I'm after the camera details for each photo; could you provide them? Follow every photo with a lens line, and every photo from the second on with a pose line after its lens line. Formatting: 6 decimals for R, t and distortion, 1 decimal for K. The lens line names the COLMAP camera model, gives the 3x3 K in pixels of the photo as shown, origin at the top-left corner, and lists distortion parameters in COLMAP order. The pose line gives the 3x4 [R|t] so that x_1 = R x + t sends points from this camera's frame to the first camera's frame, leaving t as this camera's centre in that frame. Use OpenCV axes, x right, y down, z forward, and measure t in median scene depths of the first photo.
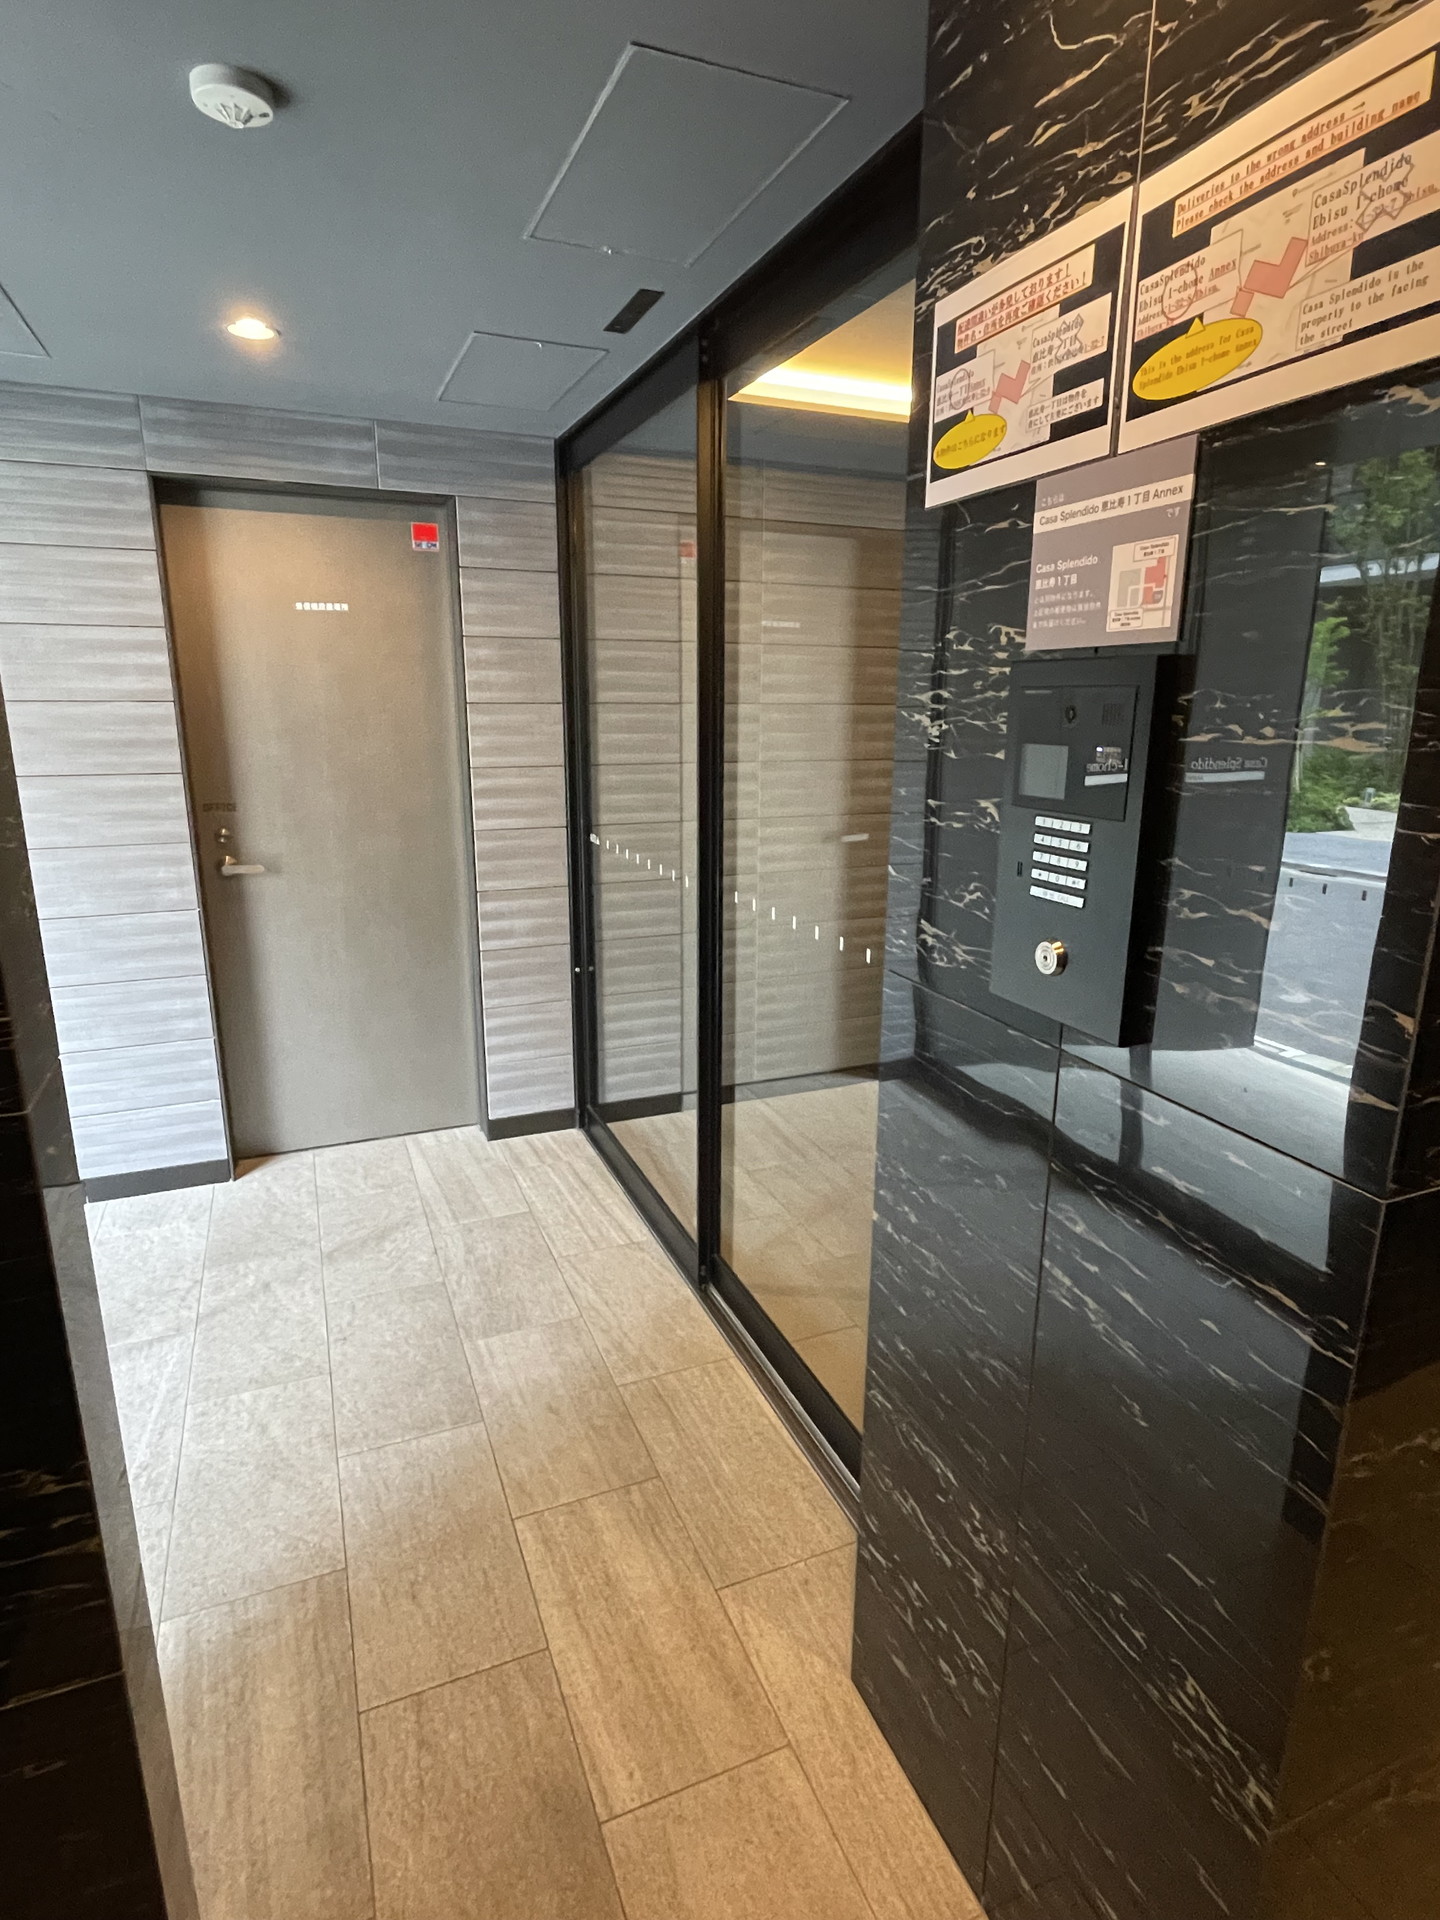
lens RADIAL K [[1021.7, 0, 719.8], [0, 1021.7, 958.2], [0, 0, 1]] dist [-0.000483, 0.000621]
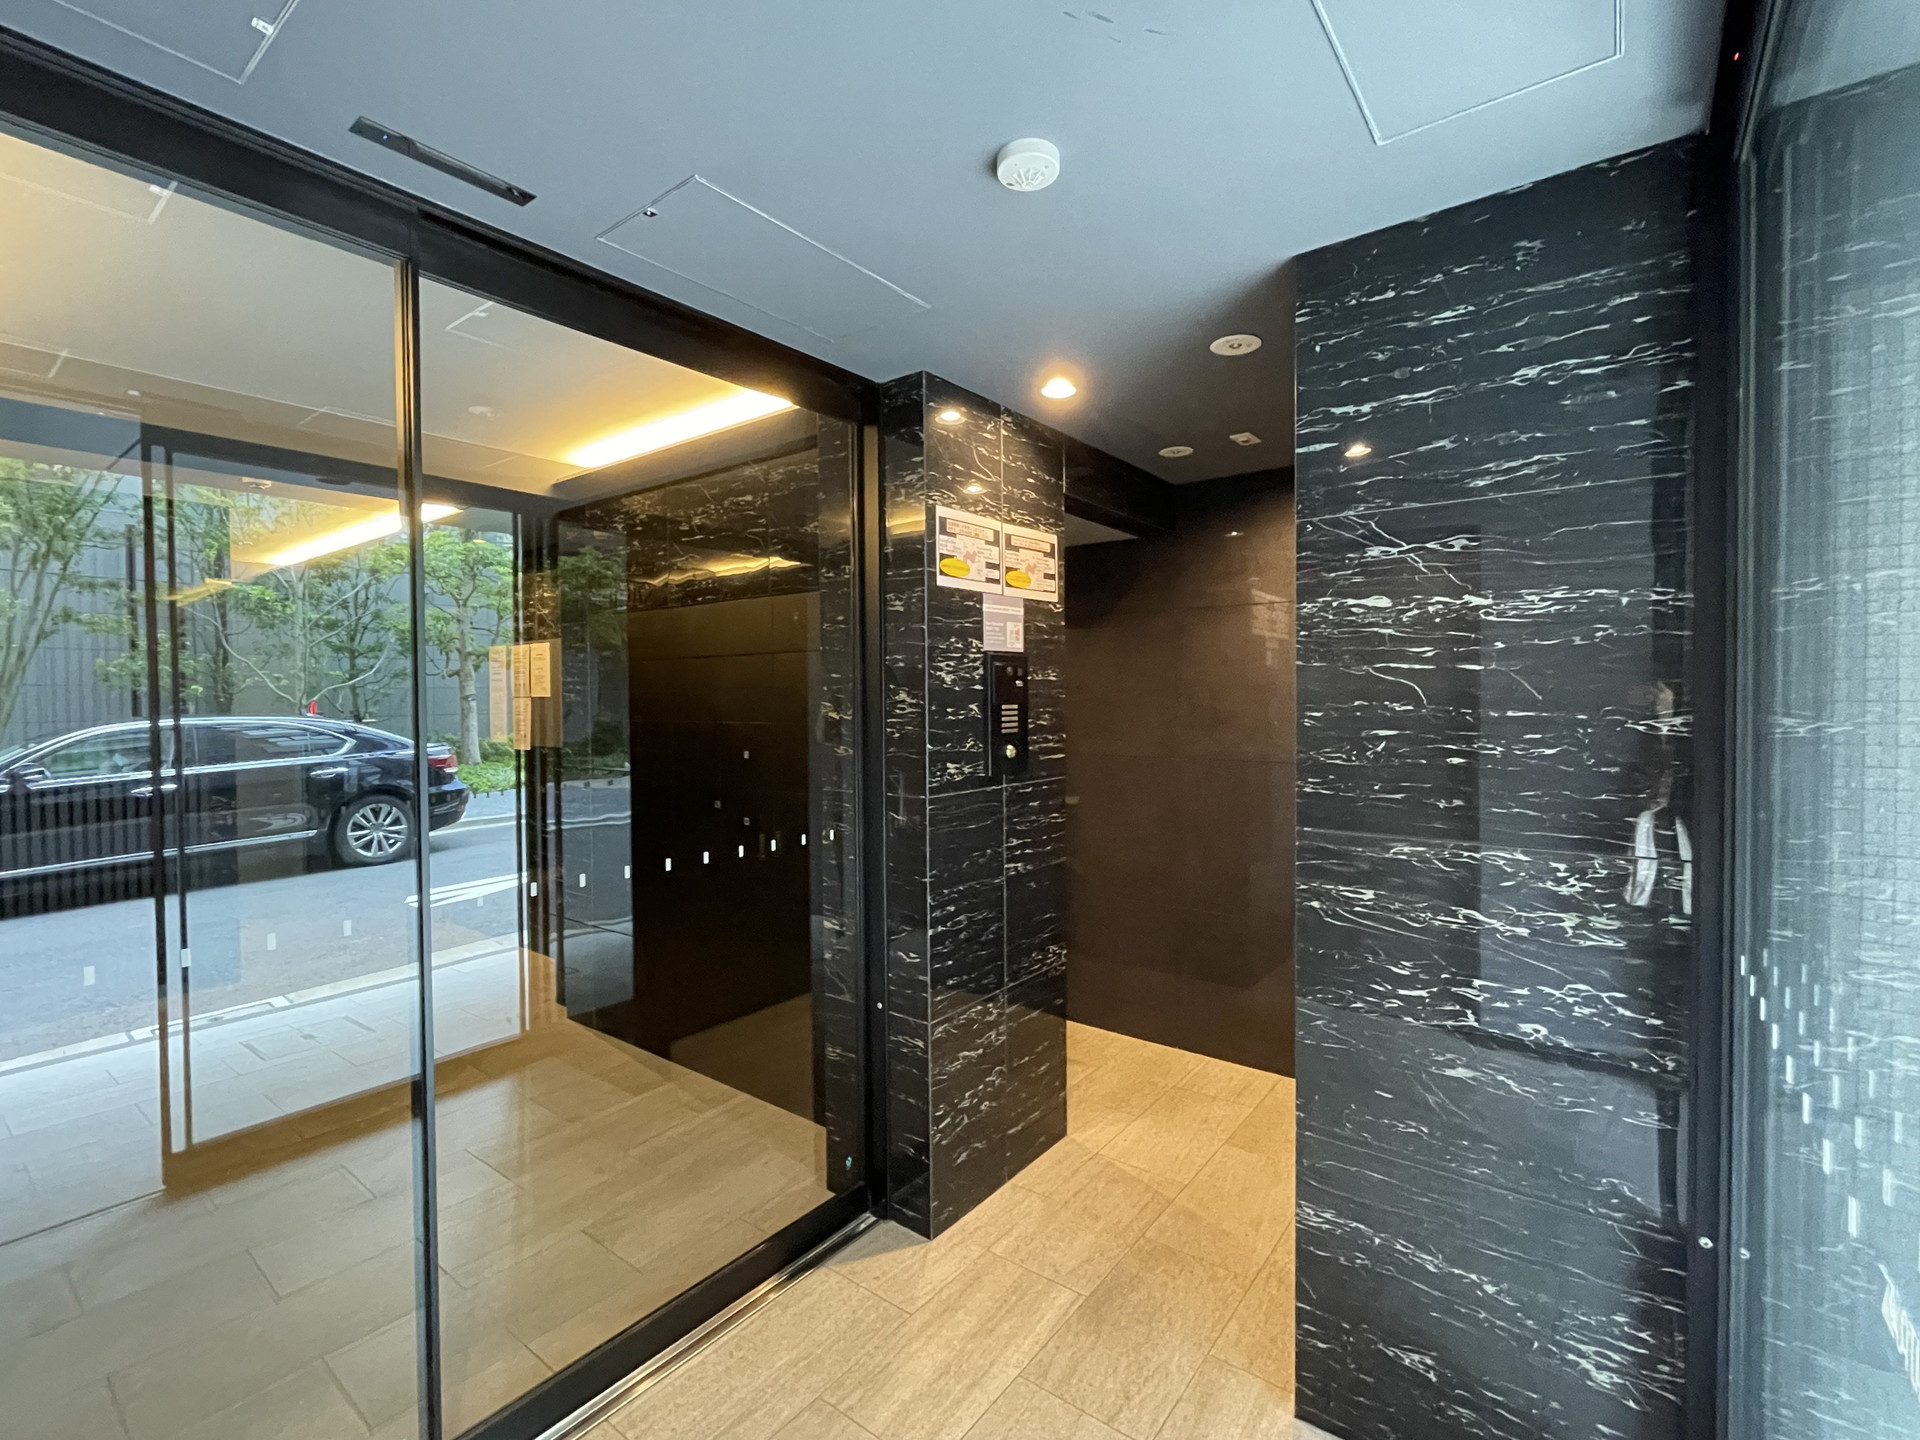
lens RADIAL K [[859.5, 0, 960.3], [0, 859.5, 712.2], [0, 0, 1]] dist [0.000779, 0.000053]
pose [[-0.489789, -0.023489, 0.871524, -1.764048], [0.219492, 0.964117, 0.149336, -0.513499], [-0.843759, 0.264436, -0.467059, 2.250796]]
